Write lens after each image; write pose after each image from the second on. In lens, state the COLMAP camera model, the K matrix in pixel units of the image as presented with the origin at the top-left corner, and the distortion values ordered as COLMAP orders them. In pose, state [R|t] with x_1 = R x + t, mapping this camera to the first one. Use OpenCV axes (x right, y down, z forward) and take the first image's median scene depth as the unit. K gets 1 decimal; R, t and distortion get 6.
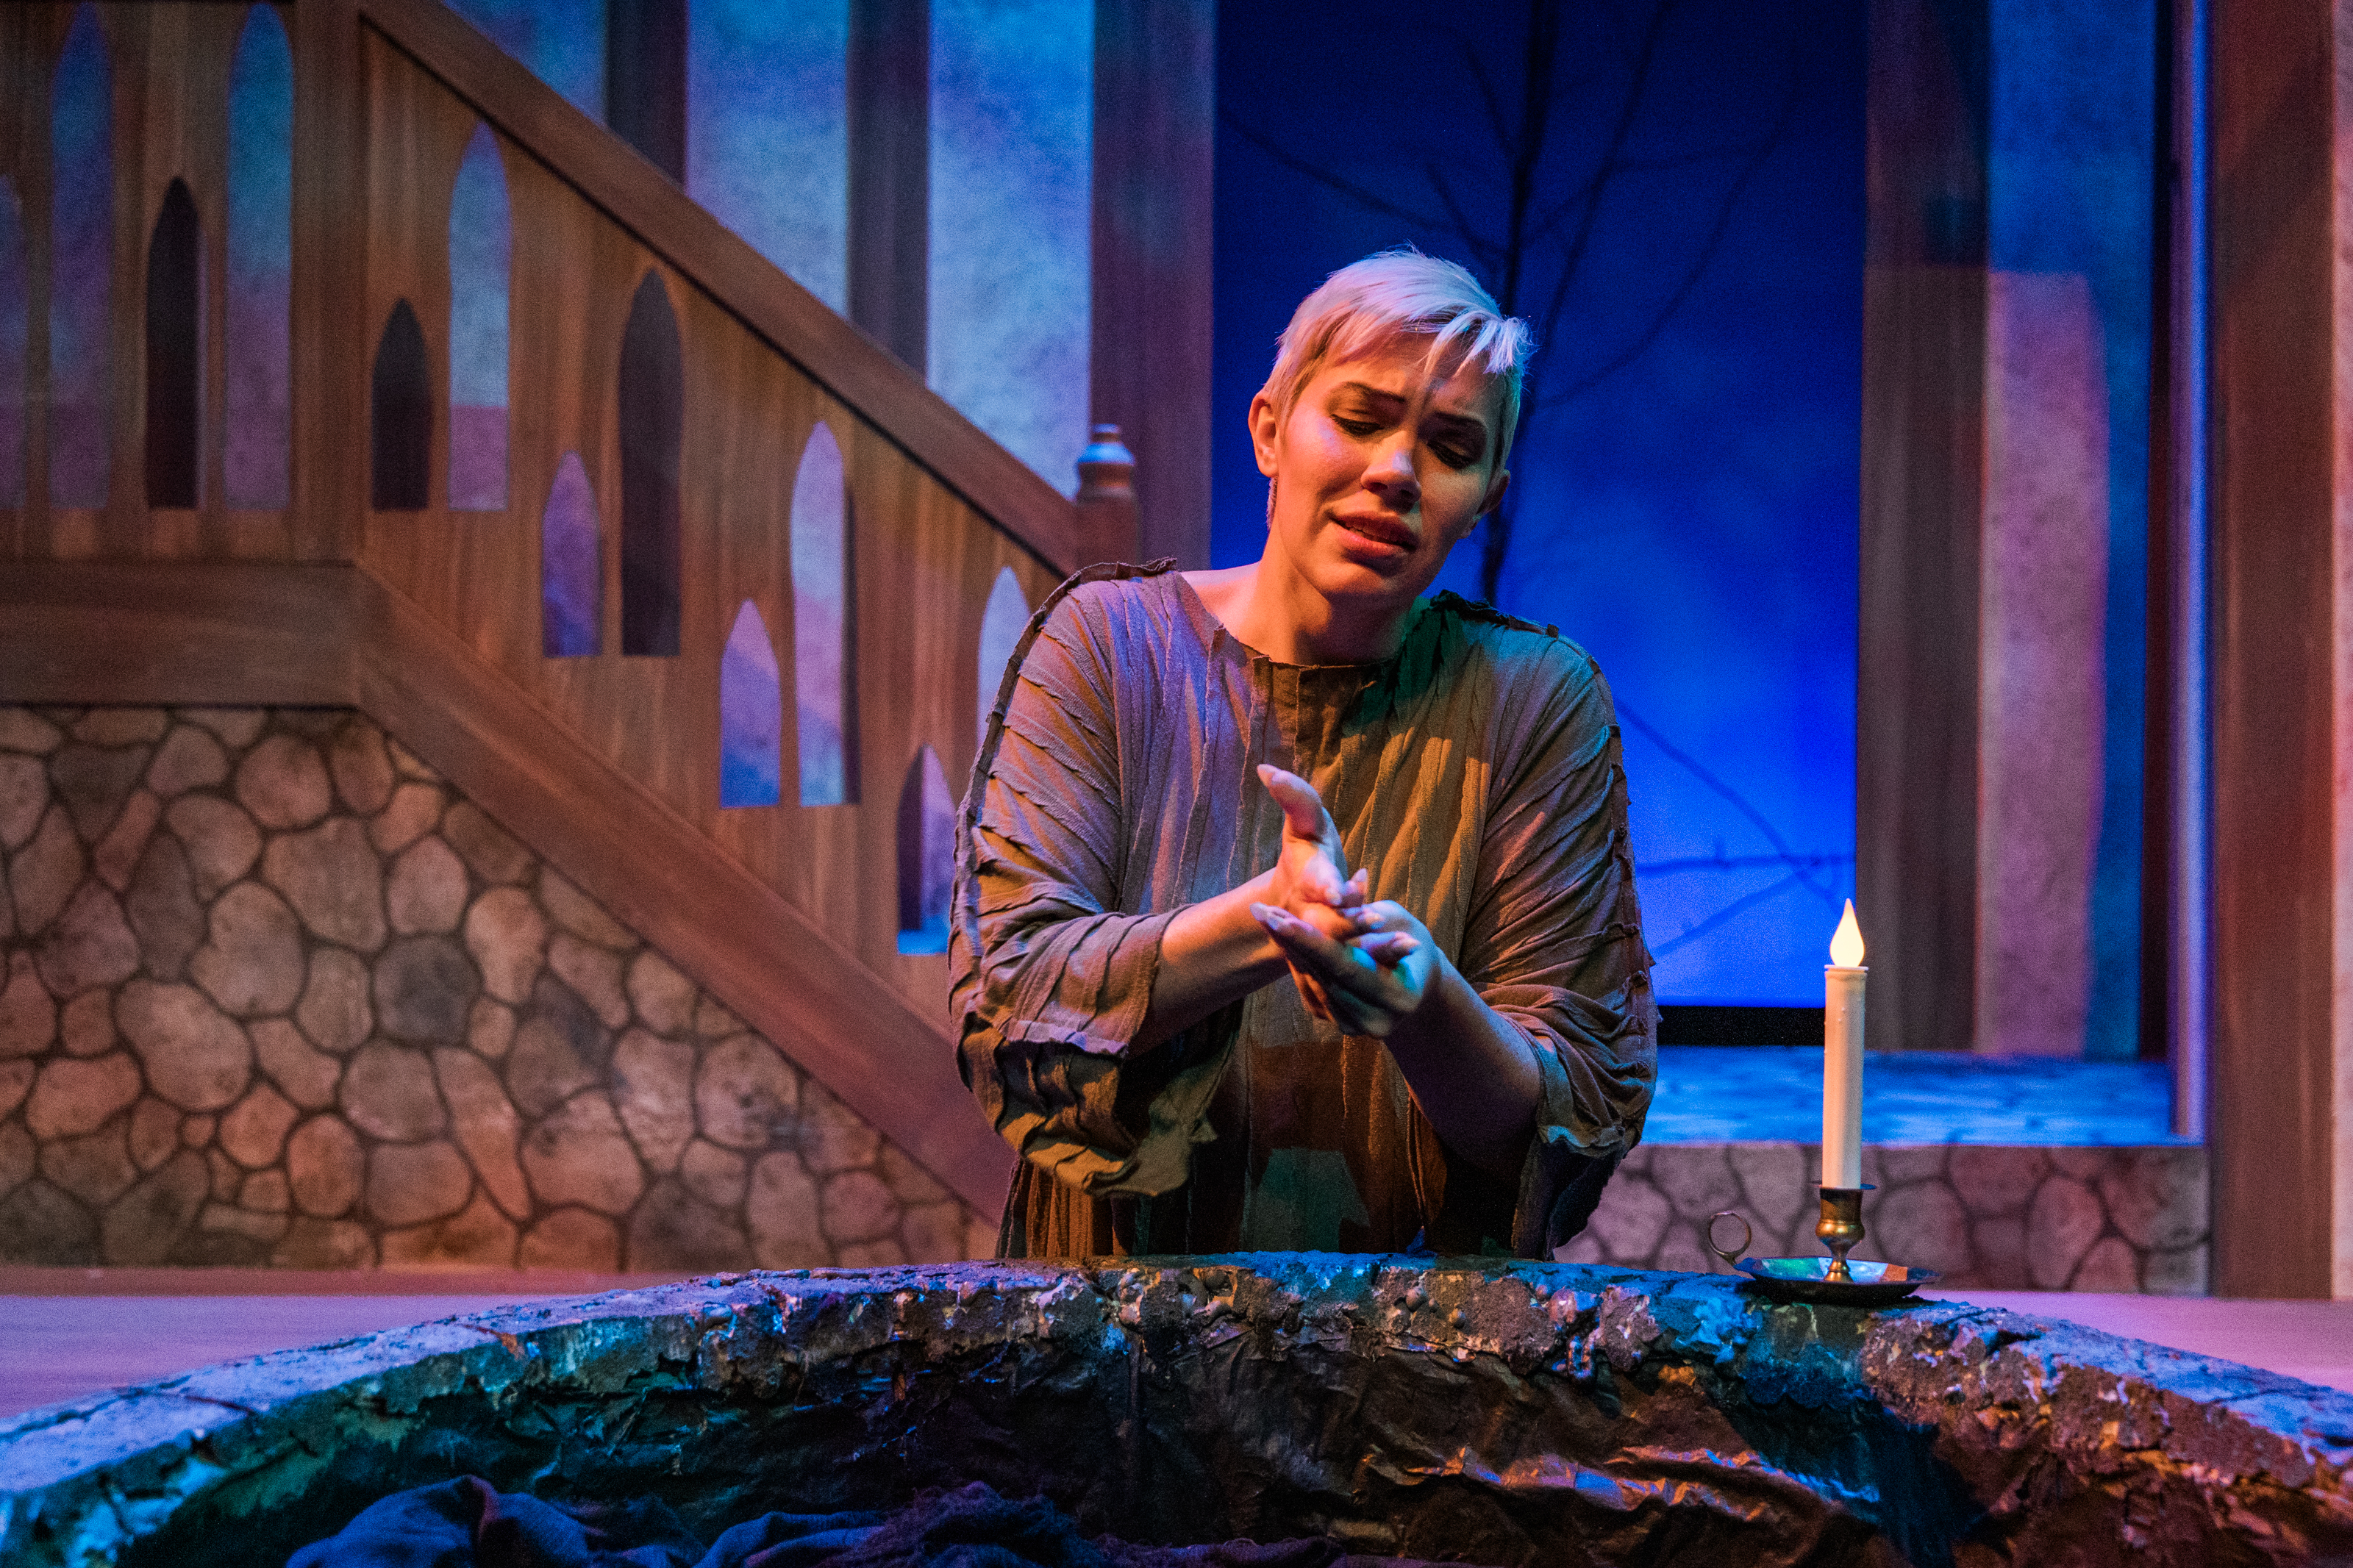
lens RADIAL K [[2782.8, 0, 1176.5], [0, 2782.8, 784.0], [0, 0, 1]] dist [-0.000954, 0.034793]
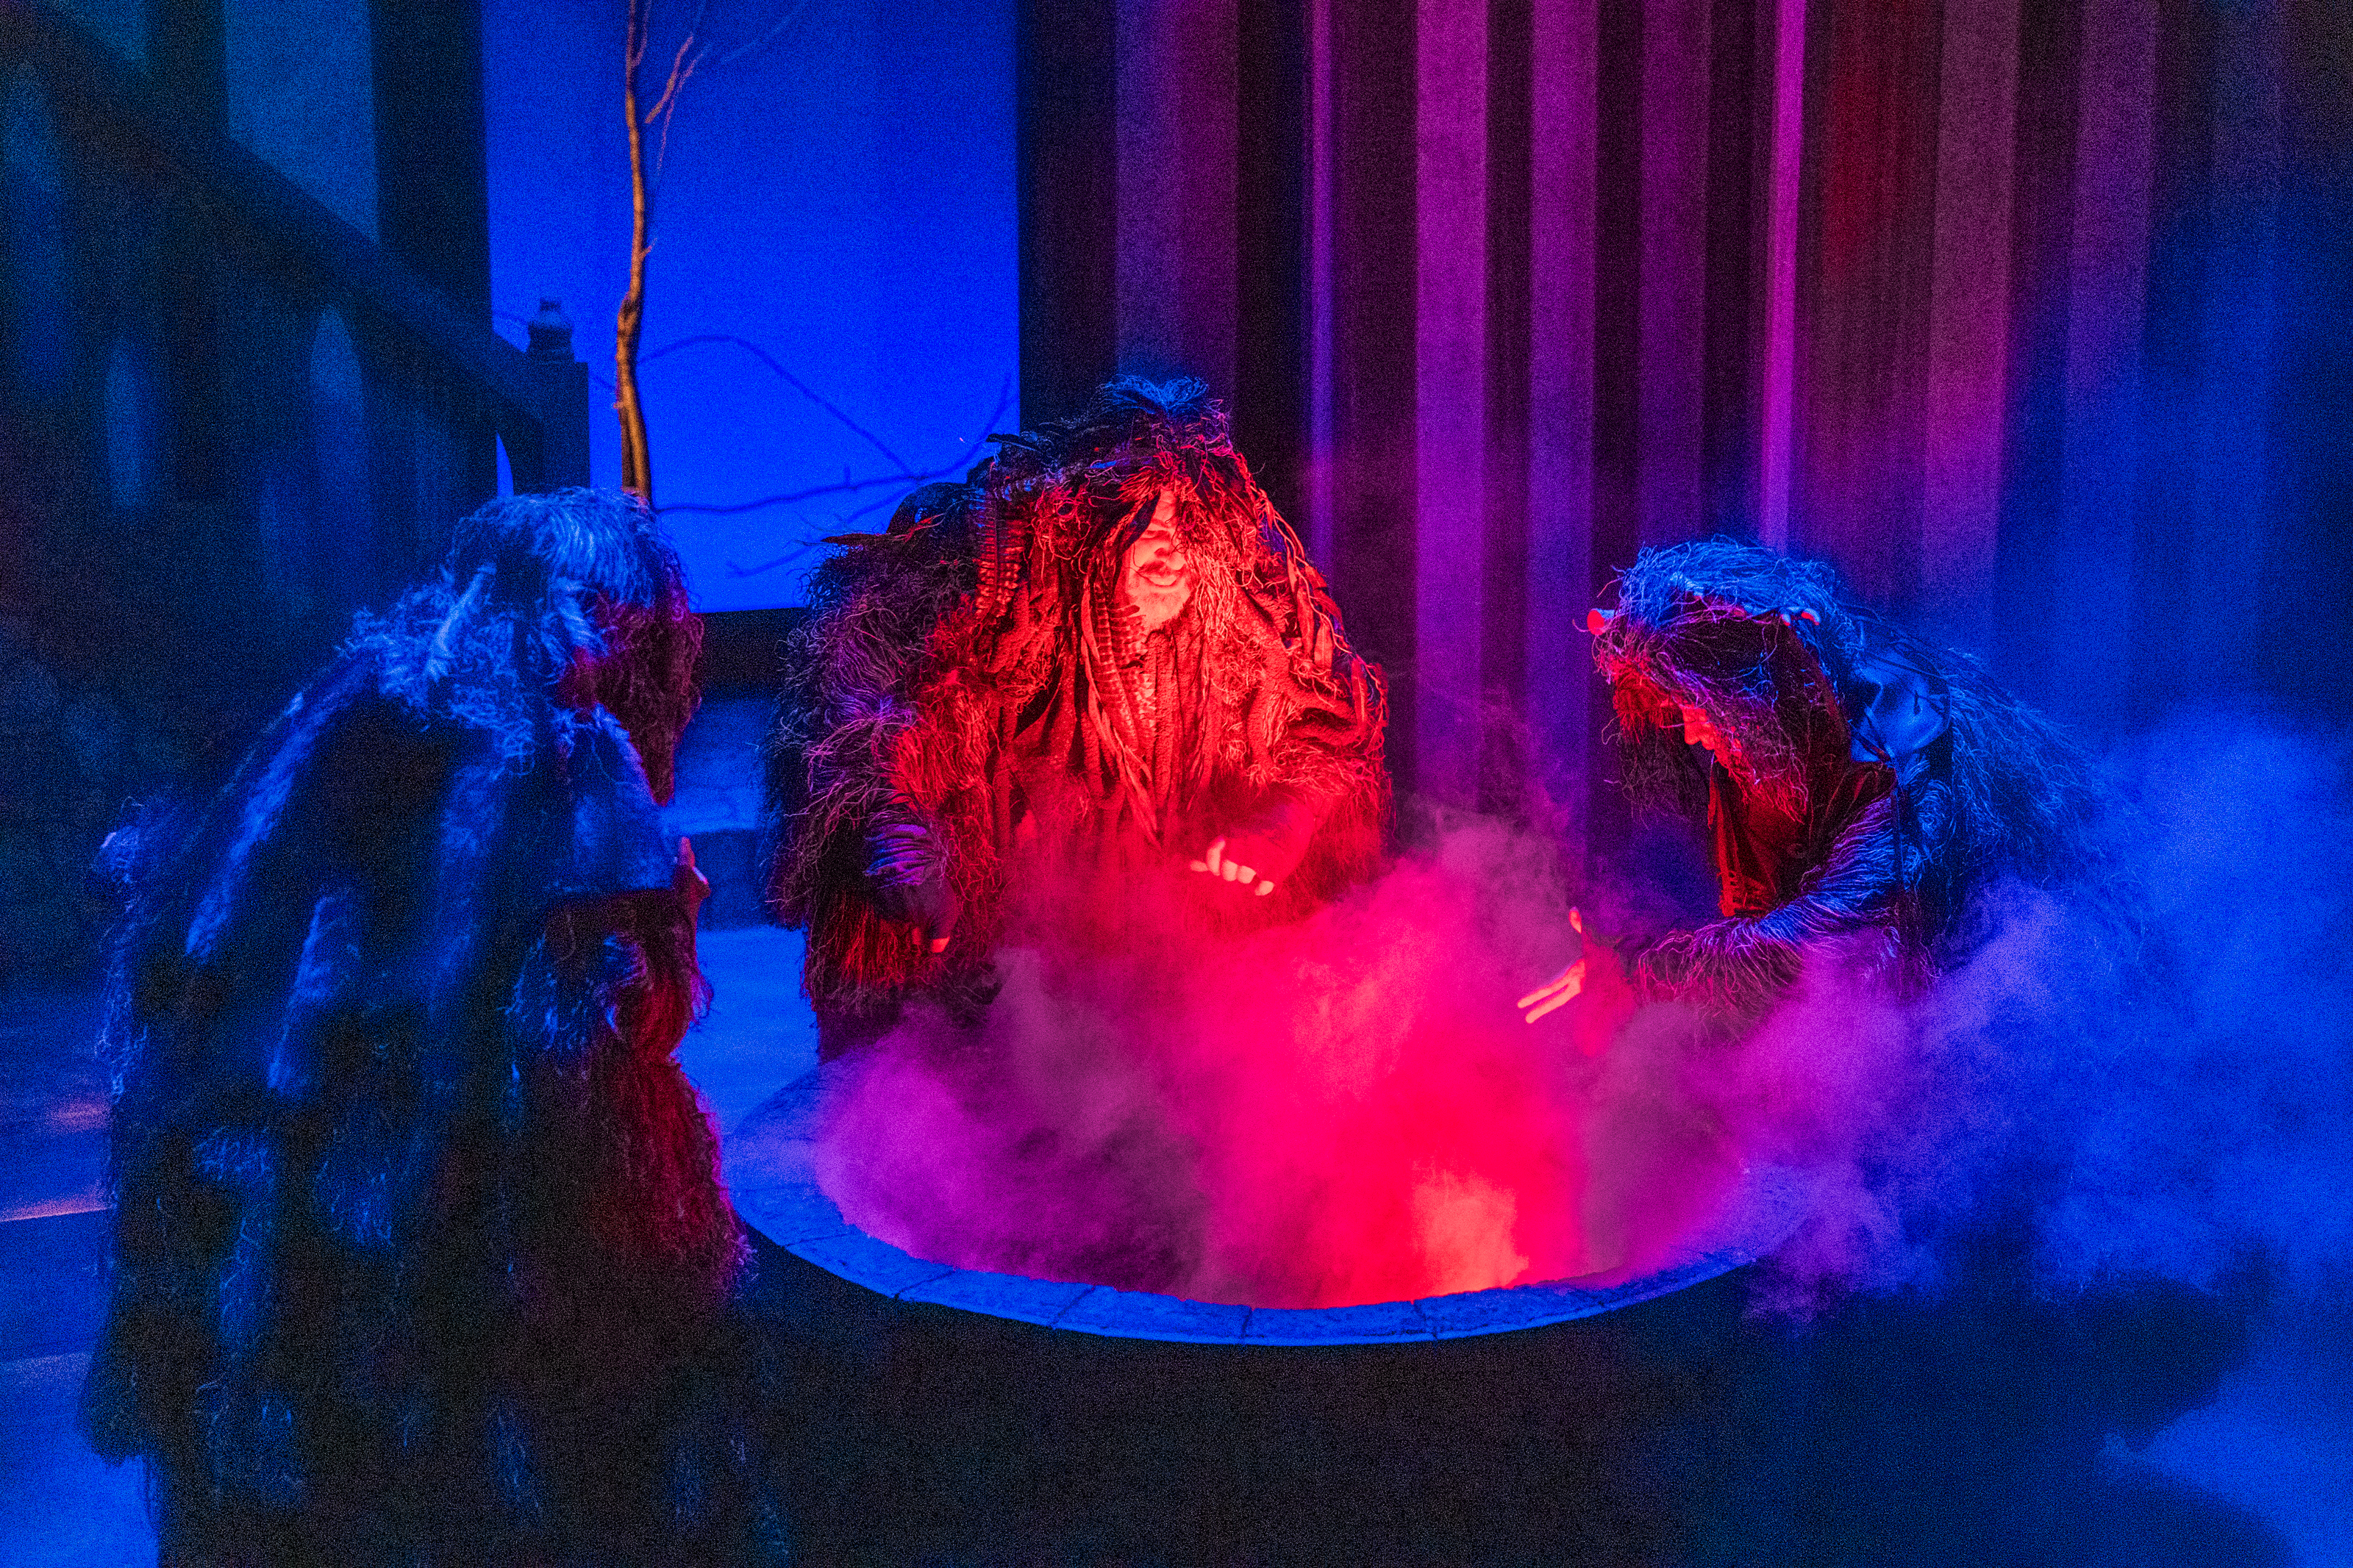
lens RADIAL K [[3727.1, 0, 1176.5], [0, 3727.1, 784.0], [0, 0, 1]] dist [0.016906, 0.084862]
pose [[0.916152, -0.090335, 0.390518, -0.451663], [0.009322, 0.978812, 0.204550, -0.257286], [-0.400722, -0.183758, 0.897583, -0.688577]]
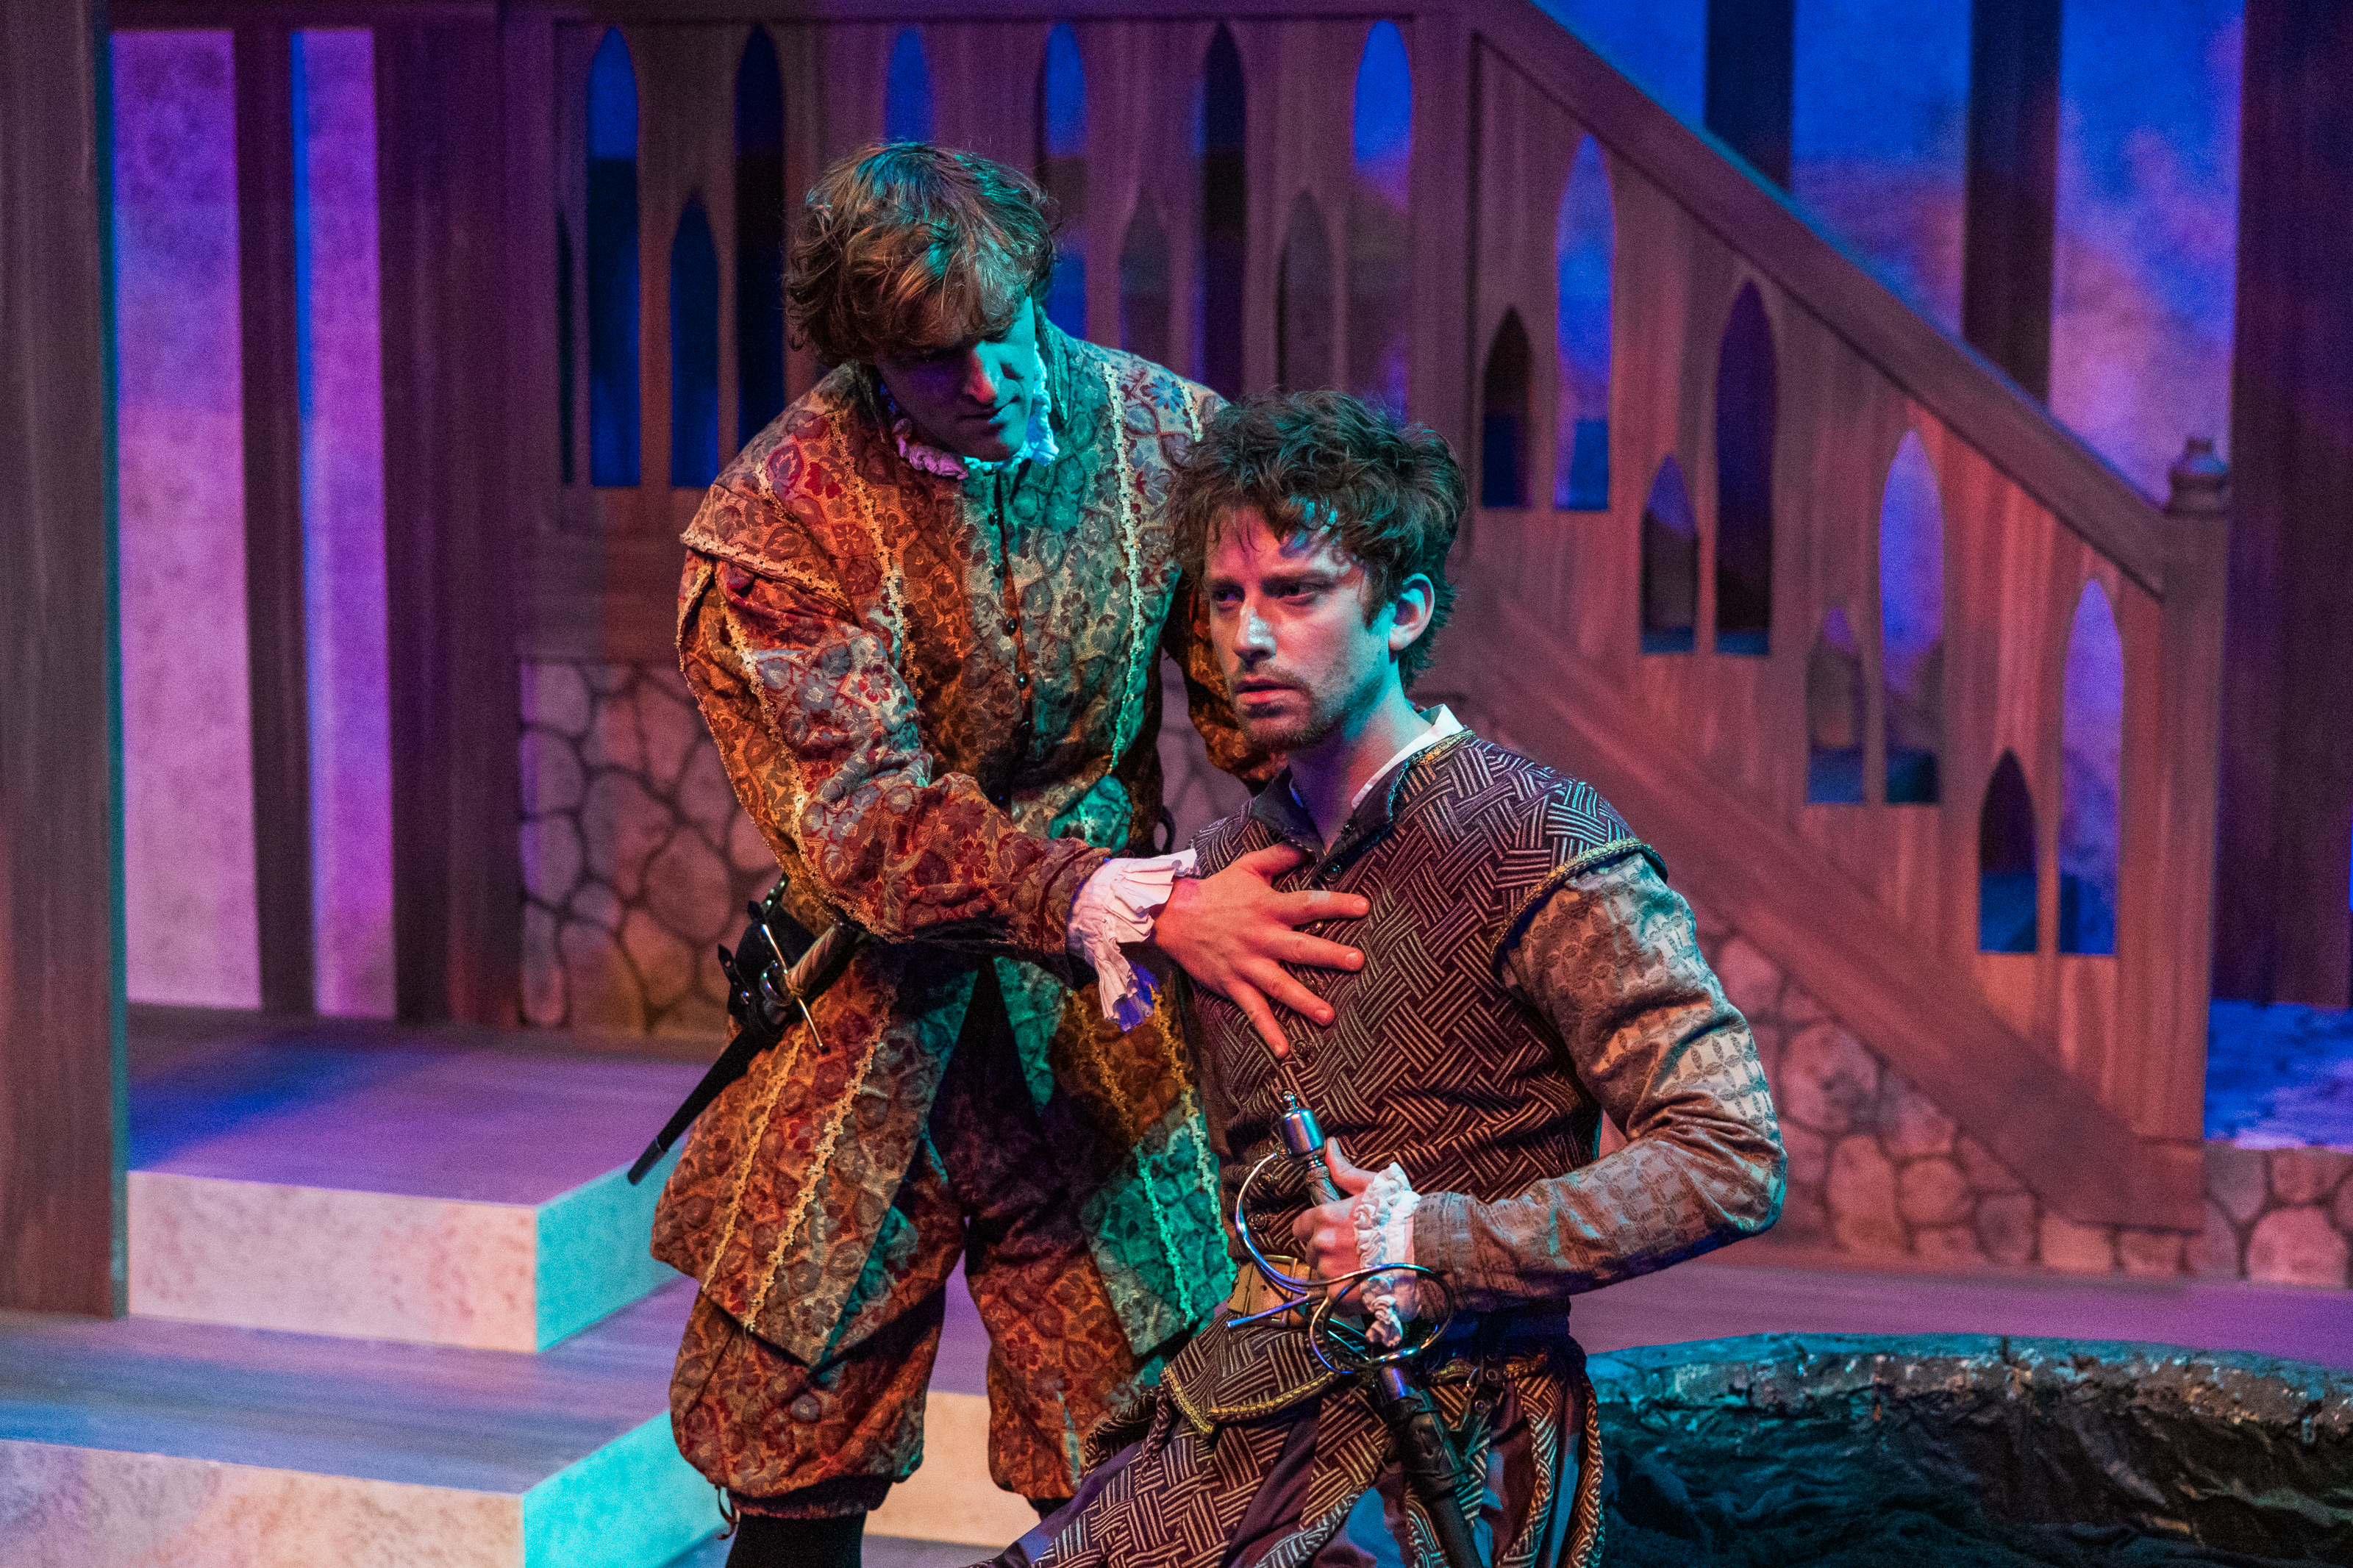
lens RADIAL K [[4567.1, 0, 1176.5], [0, 4567.1, 784.0], [0, 0, 1]] dist [0.158088, -0.726432]
pose [[0.951241, 0.034887, -0.306471, 0.135019], [-0.000760, 0.993845, 0.110775, -0.187439], [0.308449, -0.105141, 0.945412, -0.683092]]
